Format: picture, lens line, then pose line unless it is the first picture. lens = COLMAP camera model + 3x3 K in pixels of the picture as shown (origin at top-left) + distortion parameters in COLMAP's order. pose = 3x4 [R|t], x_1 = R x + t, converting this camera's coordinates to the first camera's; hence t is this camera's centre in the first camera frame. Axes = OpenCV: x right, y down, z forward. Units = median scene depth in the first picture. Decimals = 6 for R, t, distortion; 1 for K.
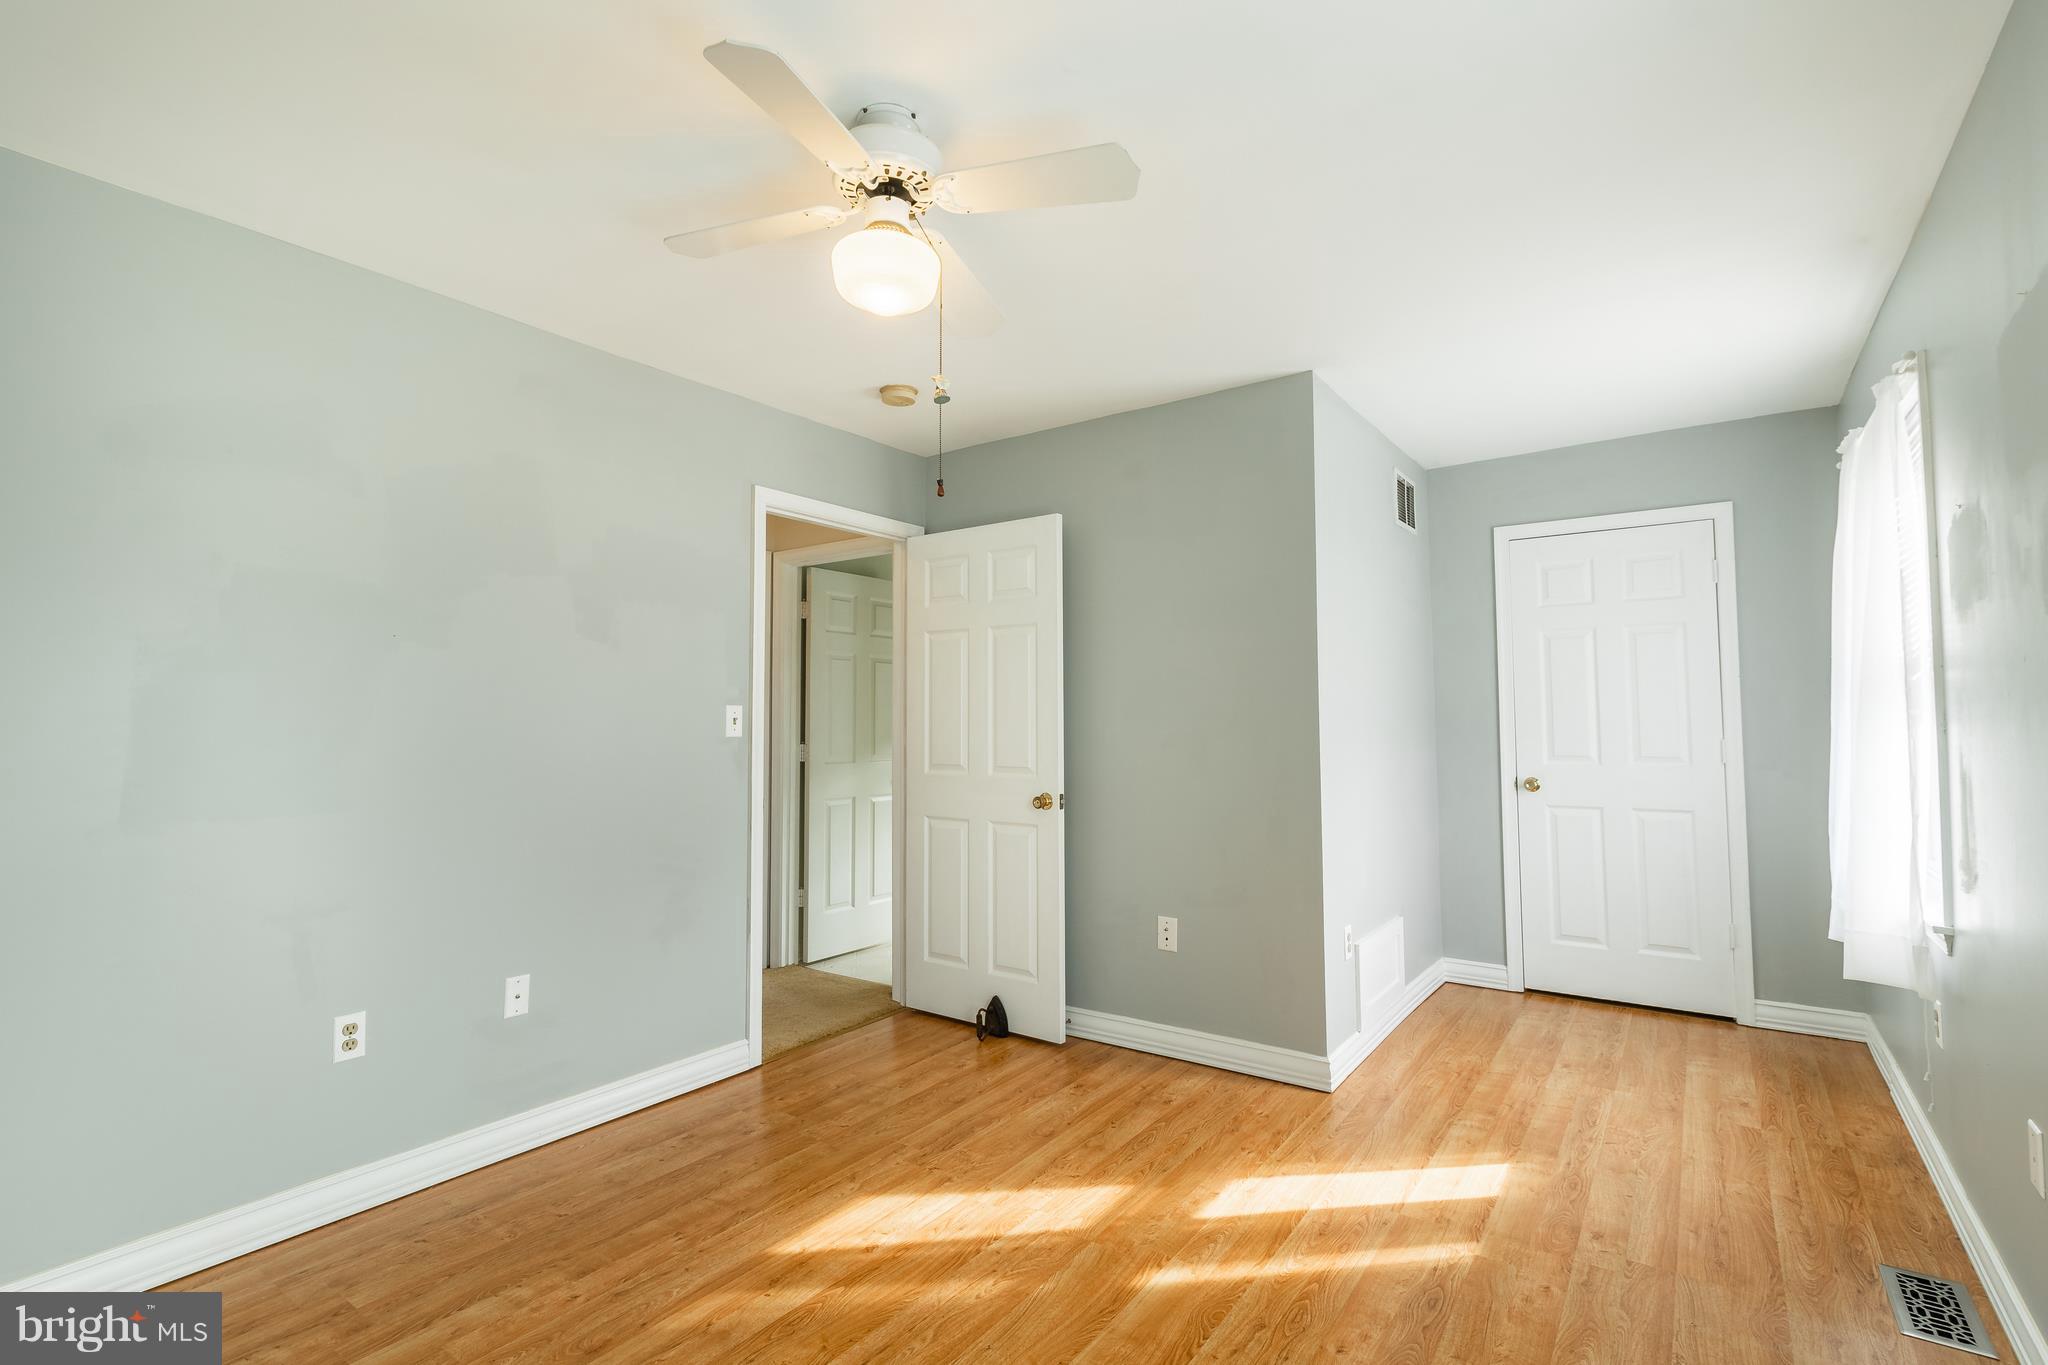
lens RADIAL K [[953.8, 0, 1024.5], [0, 953.8, 670.3], [0, 0, 1]] dist [-0.000361, 0.000403]
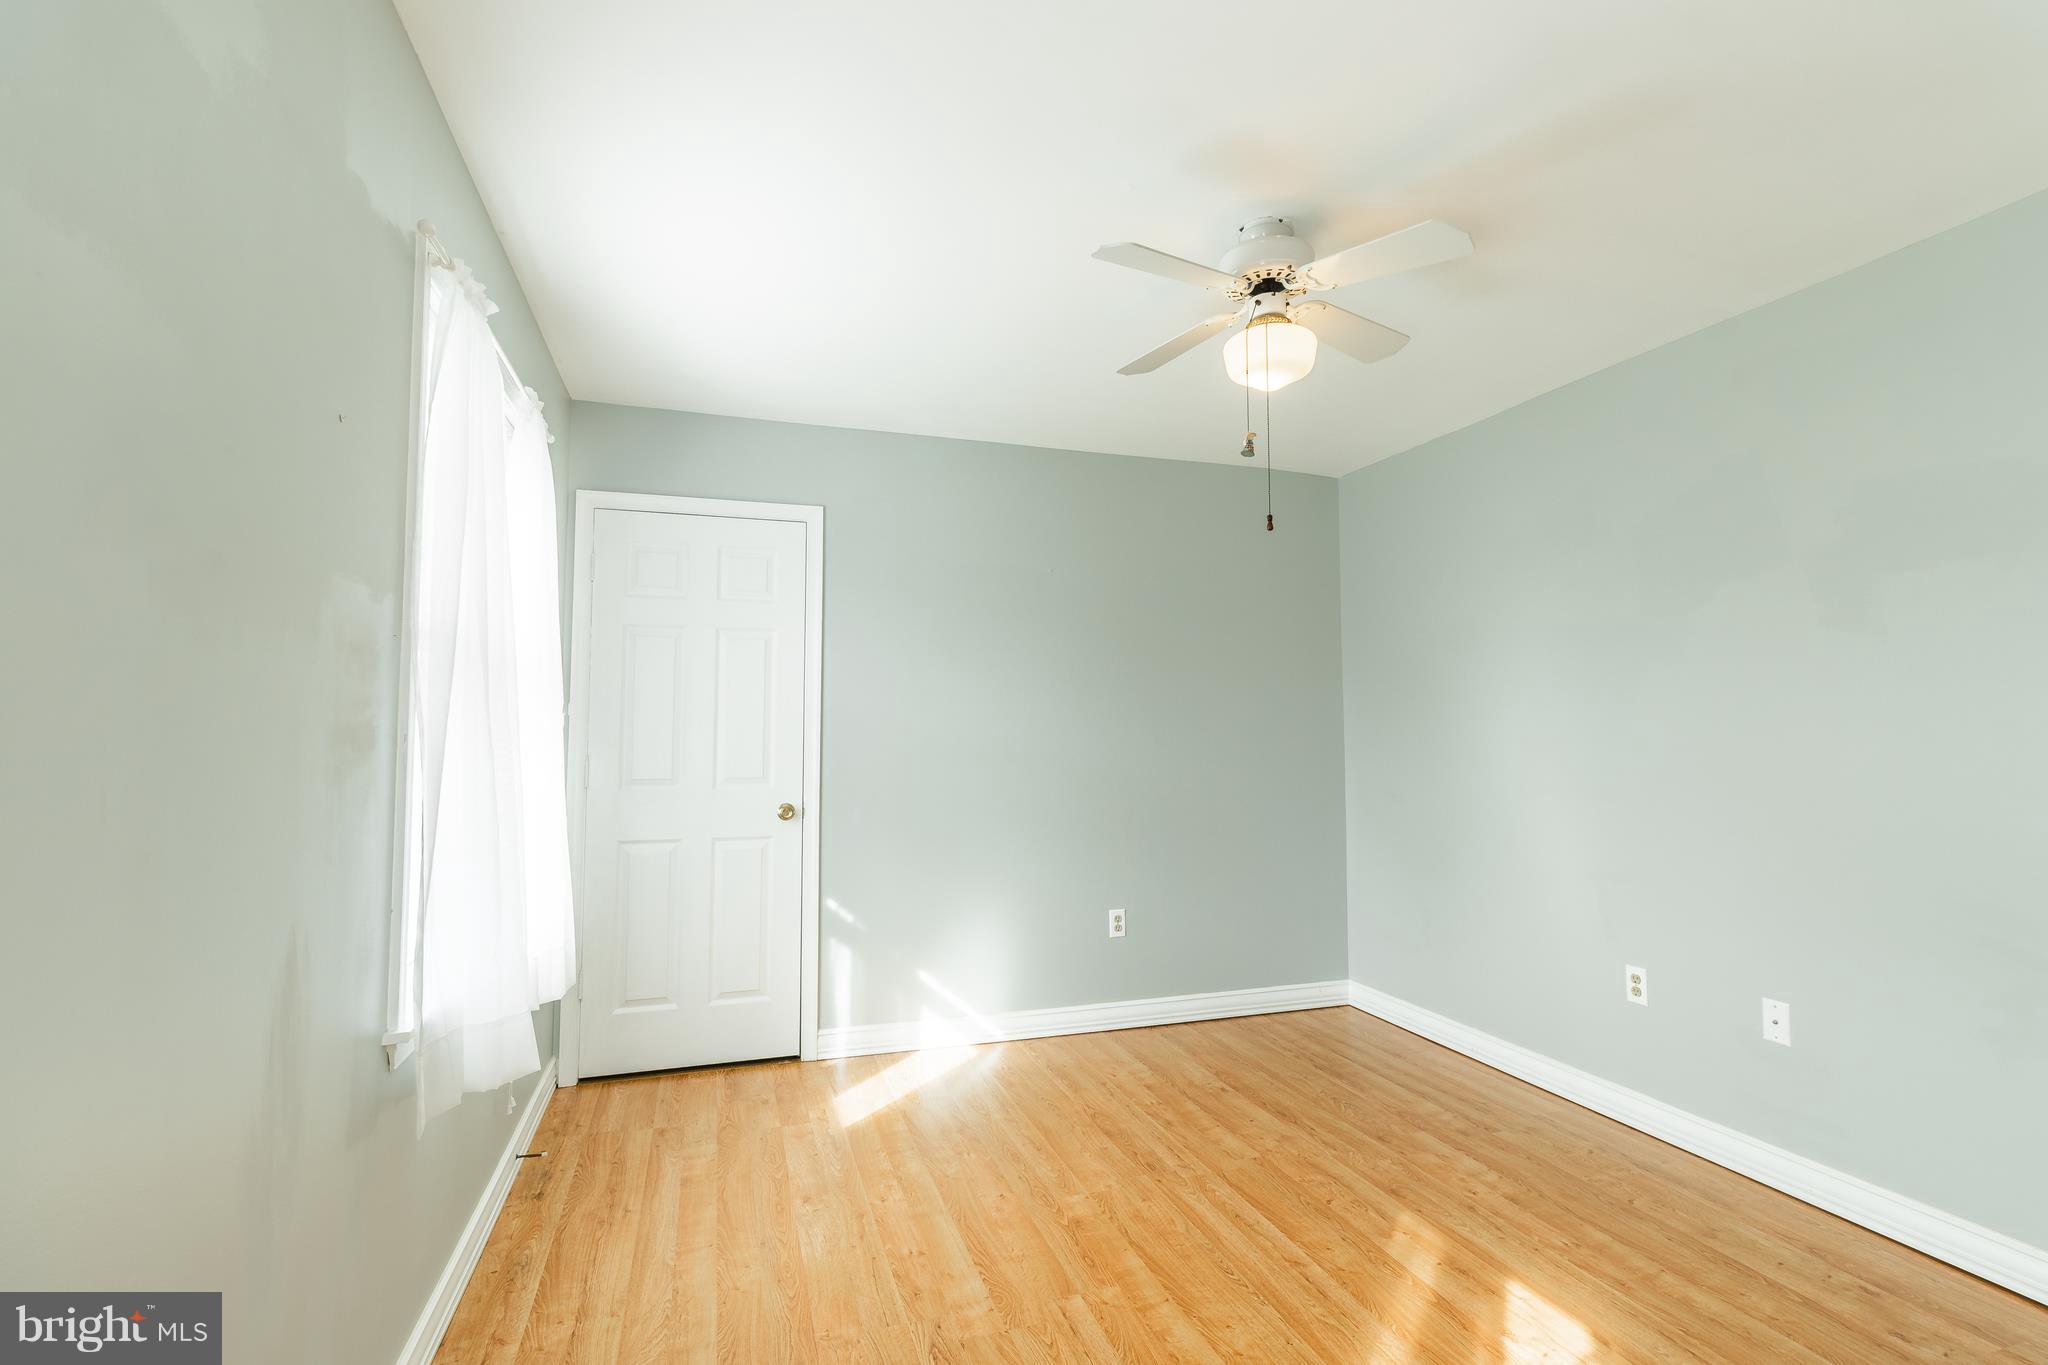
lens RADIAL K [[946.4, 0, 1029.1], [0, 946.4, 670.7], [0, 0, 1]] dist [0.000973, 0.000985]
pose [[-0.588235, -0.048321, -0.807245, 0.680694], [0.045072, 0.994703, -0.092386, 0.050897], [0.807433, -0.090729, -0.582941, 0.993009]]
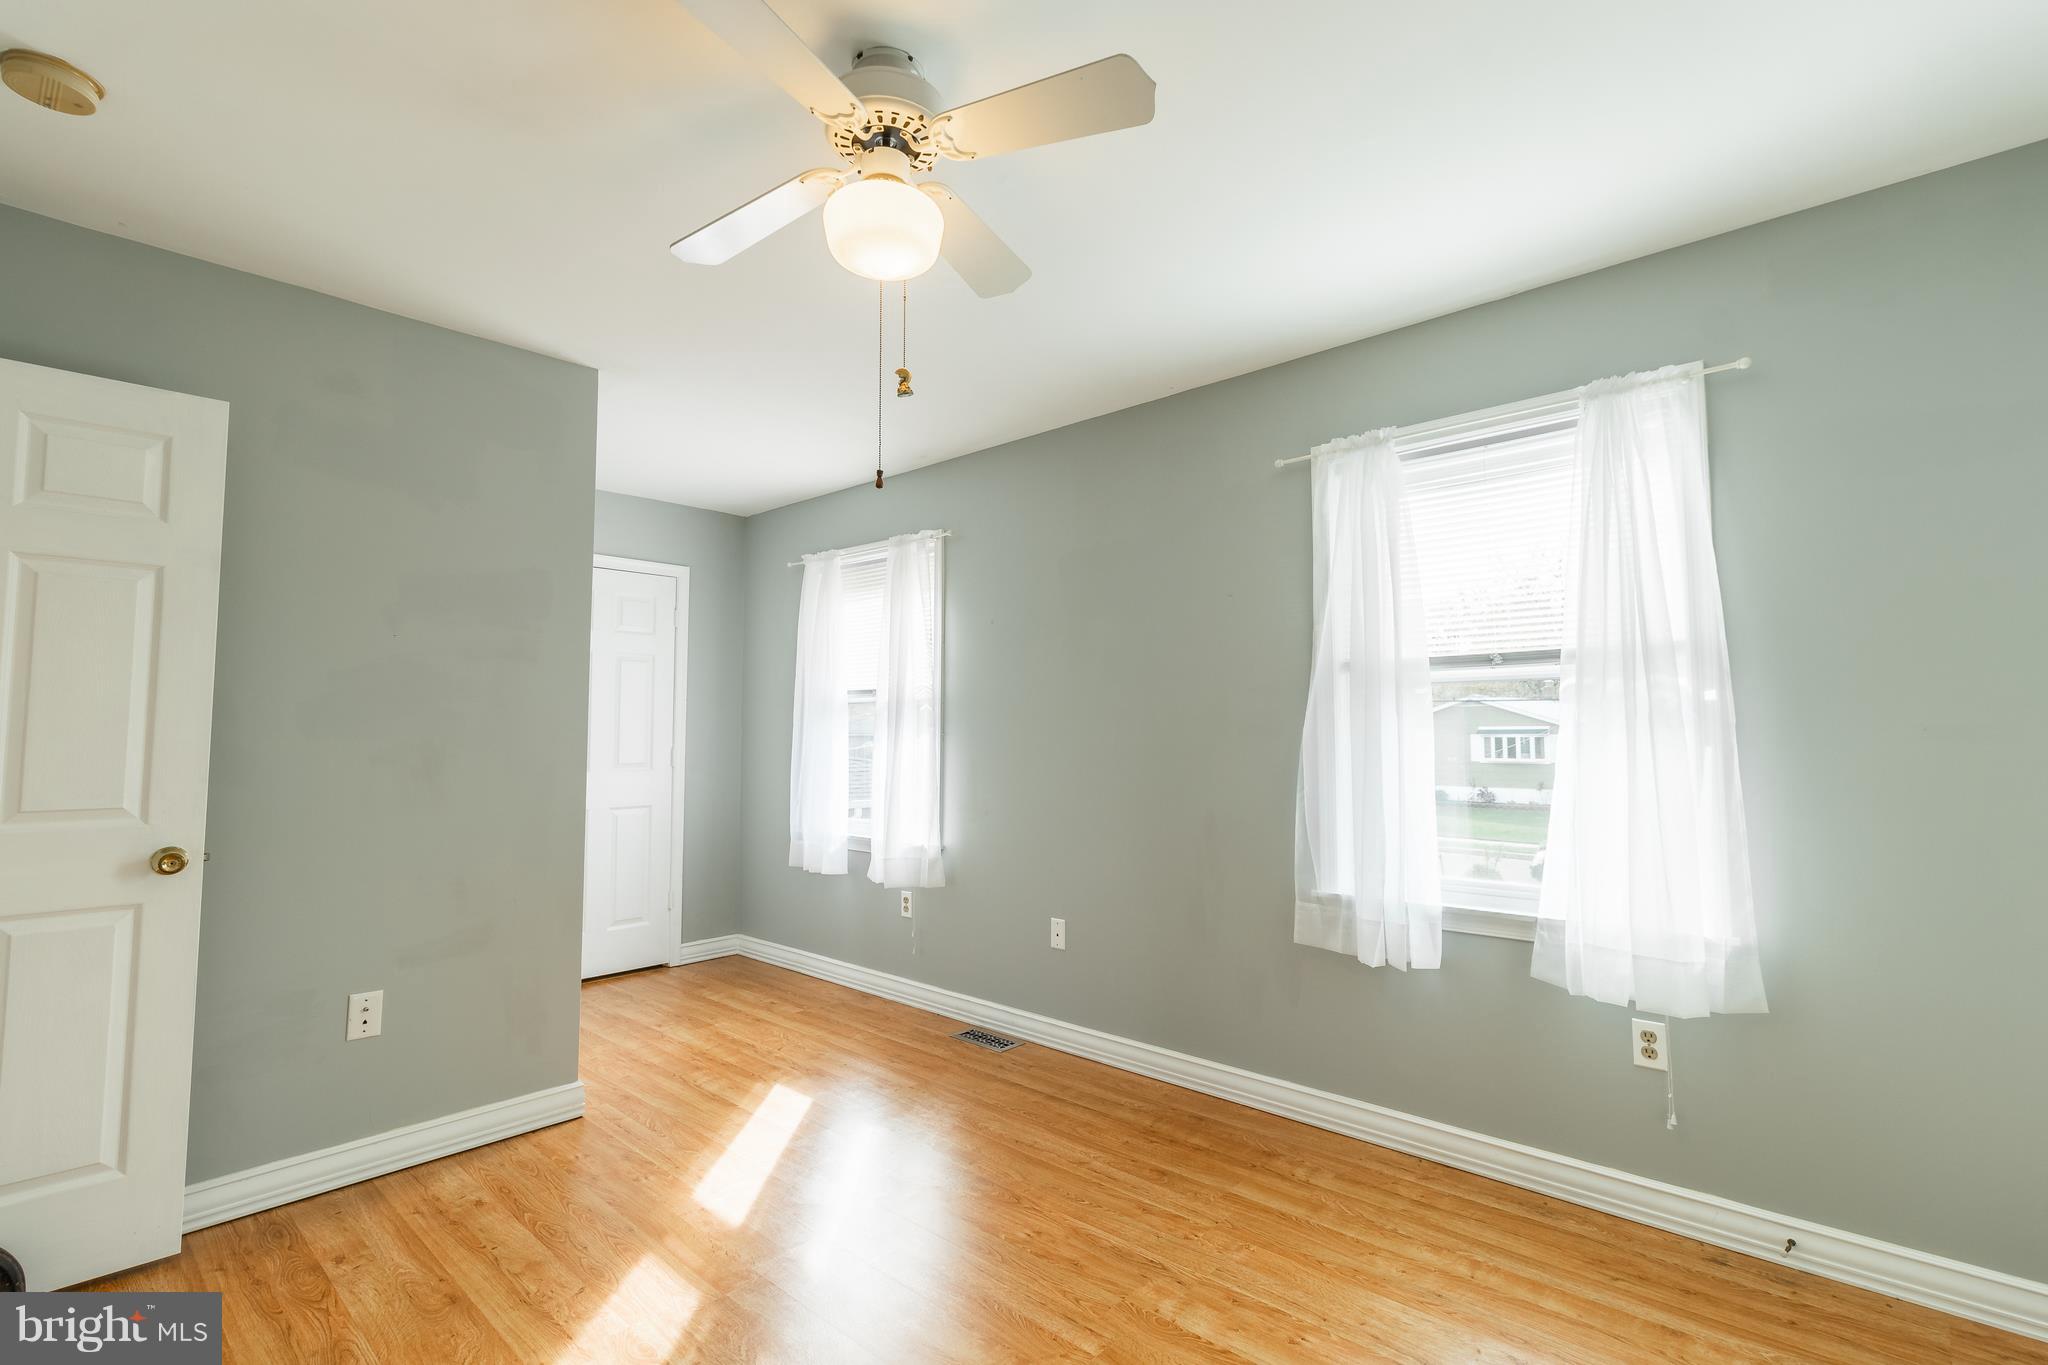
lens RADIAL K [[946.4, 0, 1029.1], [0, 946.4, 670.7], [0, 0, 1]] dist [0.000973, 0.000985]
pose [[0.118331, 0.070837, 0.990444, -0.695205], [-0.049137, 0.996648, -0.065410, 0.039259], [-0.991758, -0.040927, 0.121415, 0.520247]]
